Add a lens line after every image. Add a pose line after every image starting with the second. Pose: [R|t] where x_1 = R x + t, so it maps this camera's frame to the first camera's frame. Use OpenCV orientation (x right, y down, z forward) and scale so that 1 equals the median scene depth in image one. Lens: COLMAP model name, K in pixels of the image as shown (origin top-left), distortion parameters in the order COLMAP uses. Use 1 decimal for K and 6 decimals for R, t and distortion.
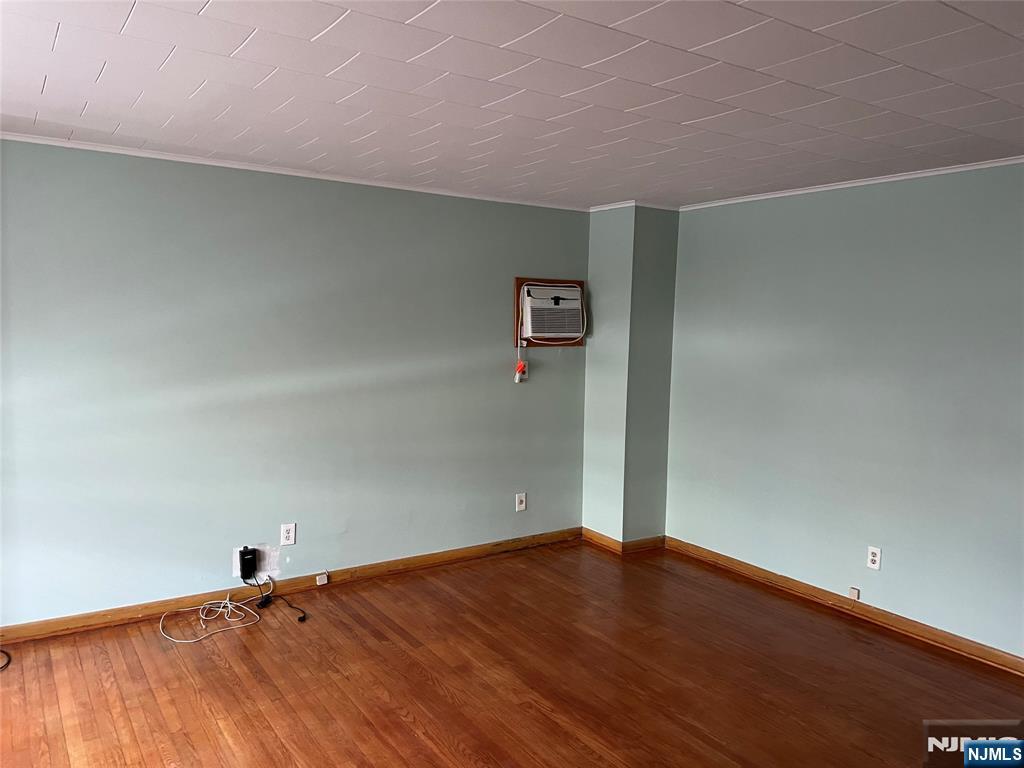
lens RADIAL K [[772.5, 0, 511.6], [0, 772.5, 386.0], [0, 0, 1]] dist [0.059747, -0.060063]
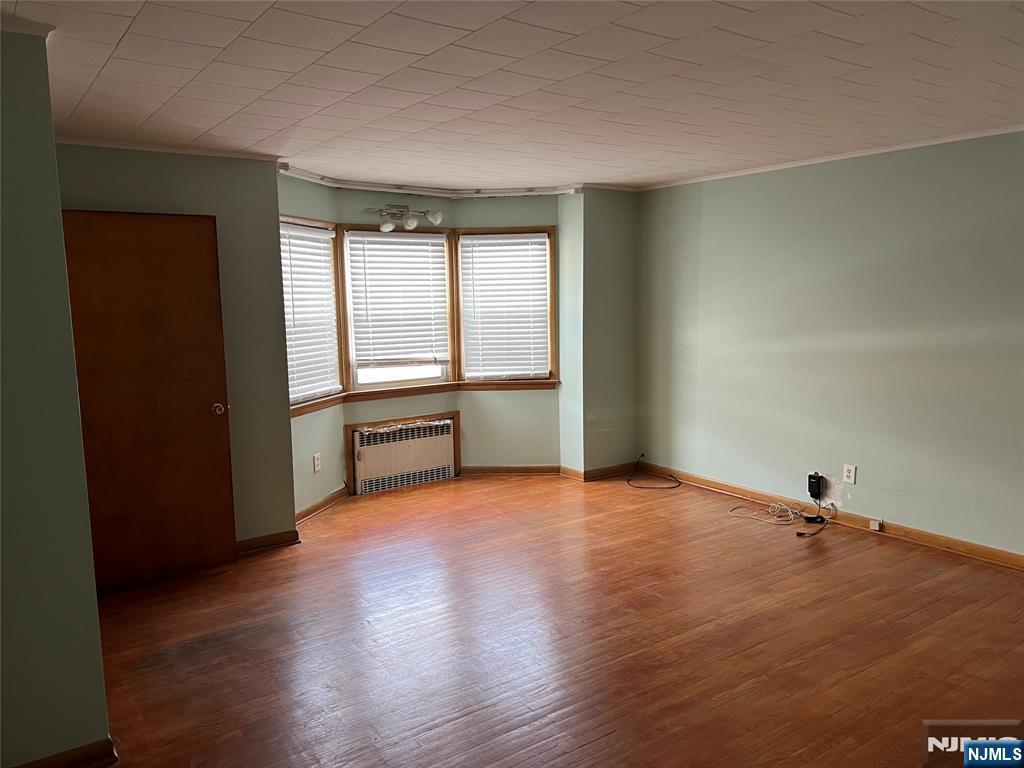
lens RADIAL K [[772.5, 0, 514.7], [0, 772.5, 383.4], [0, 0, 1]] dist [0.059747, -0.060063]
pose [[0.018381, 0.093893, -0.995413, 0.835882], [-0.074080, 0.992972, 0.092295, -0.010433], [0.997083, 0.072044, 0.025207, 0.475226]]
